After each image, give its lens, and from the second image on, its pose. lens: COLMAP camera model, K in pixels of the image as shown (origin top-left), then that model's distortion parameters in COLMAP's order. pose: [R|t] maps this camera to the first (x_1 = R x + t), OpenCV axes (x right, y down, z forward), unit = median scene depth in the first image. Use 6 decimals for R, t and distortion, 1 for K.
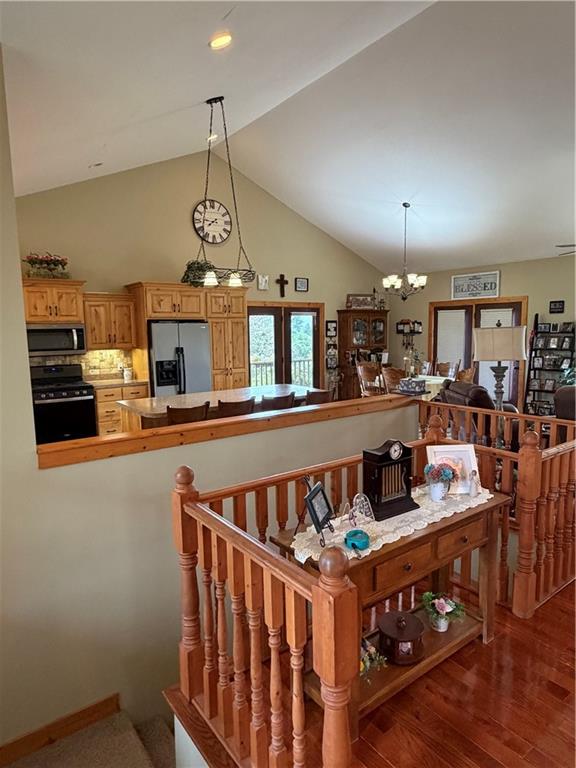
lens RADIAL K [[474.4, 0, 289.4], [0, 474.4, 386.8], [0, 0, 1]] dist [0.005231, -0.002423]
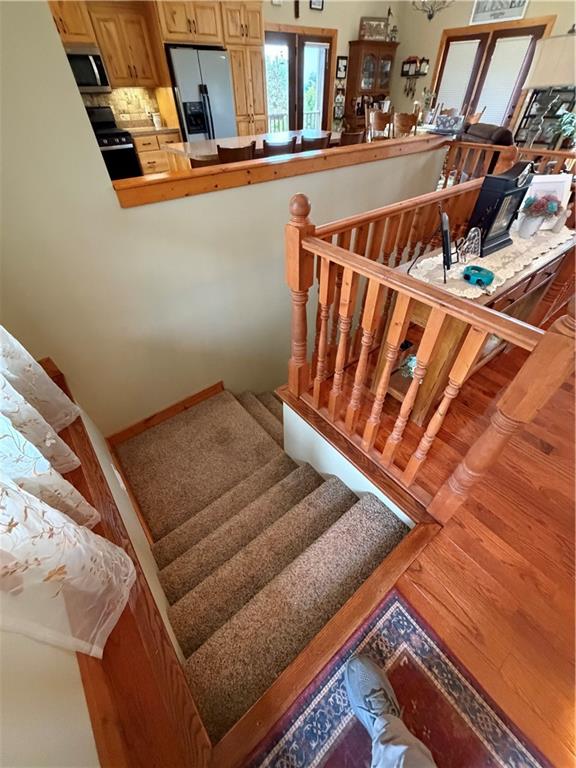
lens RADIAL K [[307.7, 0, 286.4], [0, 307.7, 382.7], [0, 0, 1]] dist [0.000506, 0.000150]
pose [[0.999719, -0.016267, 0.017225, -0.075252], [0.002651, 0.799280, 0.600952, 0.029879], [-0.023543, -0.600738, 0.799099, 0.095237]]
